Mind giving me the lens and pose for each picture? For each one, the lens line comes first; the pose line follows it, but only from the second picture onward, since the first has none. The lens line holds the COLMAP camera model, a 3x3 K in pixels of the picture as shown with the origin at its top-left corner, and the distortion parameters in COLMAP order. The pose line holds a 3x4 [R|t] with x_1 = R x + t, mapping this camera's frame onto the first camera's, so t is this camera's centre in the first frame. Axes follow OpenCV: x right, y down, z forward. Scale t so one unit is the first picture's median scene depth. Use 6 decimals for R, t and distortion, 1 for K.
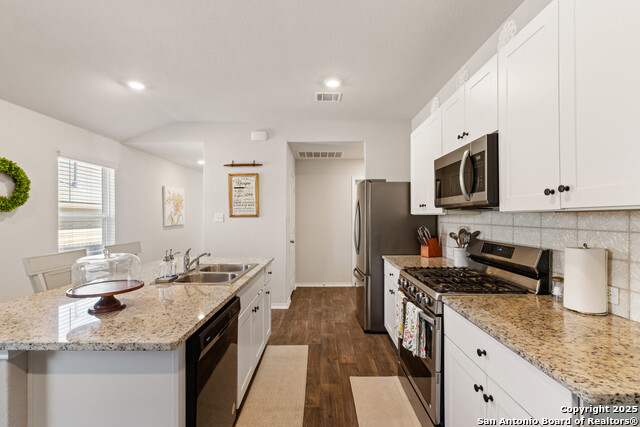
lens RADIAL K [[286.5, 0, 315.6], [0, 286.5, 216.9], [0, 0, 1]] dist [-0.000017, -0.000115]
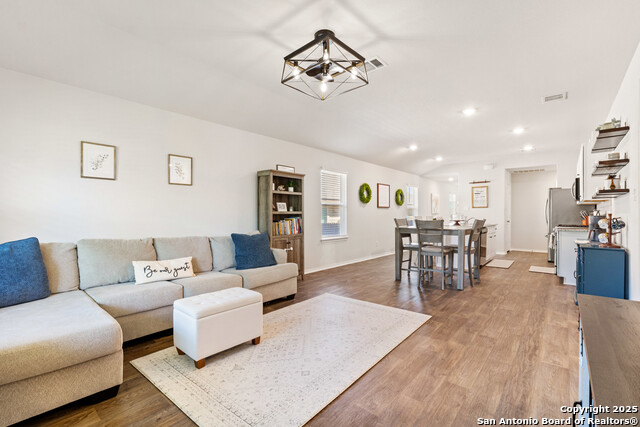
lens RADIAL K [[286.5, 0, 321.1], [0, 286.5, 214.2], [0, 0, 1]] dist [-0.000017, -0.000115]
pose [[0.770937, 0.005961, -0.636883, 0.177842], [-0.003406, 0.999980, 0.005238, 0.039603], [0.636902, -0.001869, 0.770943, -1.292449]]
